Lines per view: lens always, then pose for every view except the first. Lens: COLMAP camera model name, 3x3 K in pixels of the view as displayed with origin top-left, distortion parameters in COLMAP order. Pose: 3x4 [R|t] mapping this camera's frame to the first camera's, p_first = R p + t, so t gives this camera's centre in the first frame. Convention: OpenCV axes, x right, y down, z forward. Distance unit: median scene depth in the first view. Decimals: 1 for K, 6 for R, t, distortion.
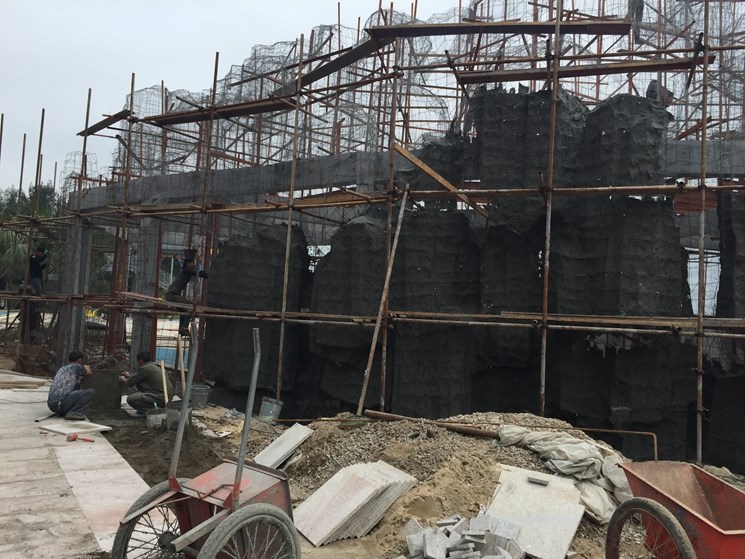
lens RADIAL K [[640.2, 0, 373.5], [0, 640.2, 271.1], [0, 0, 1]] dist [0.076178, -0.092449]
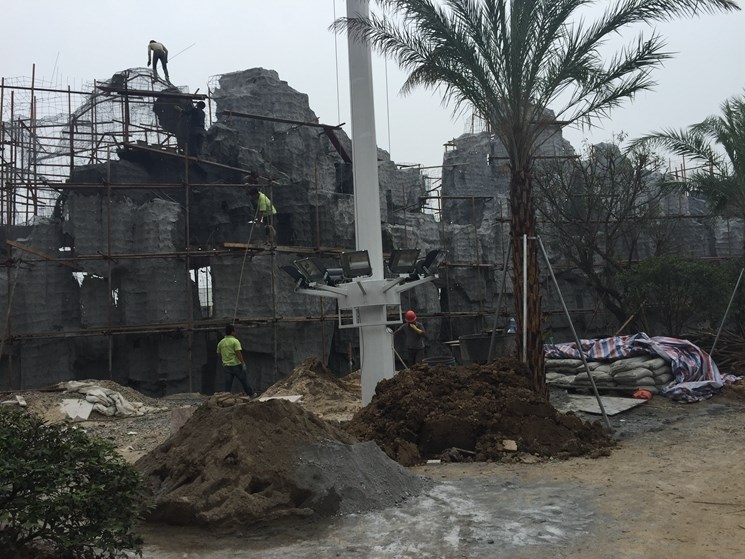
lens RADIAL K [[640.2, 0, 375.9], [0, 640.2, 274.6], [0, 0, 1]] dist [0.076178, -0.092449]
pose [[0.881201, -0.056198, 0.469389, 0.071755], [0.055414, 0.998343, 0.015499, -0.061047], [-0.469483, 0.012353, 0.882855, -0.872970]]
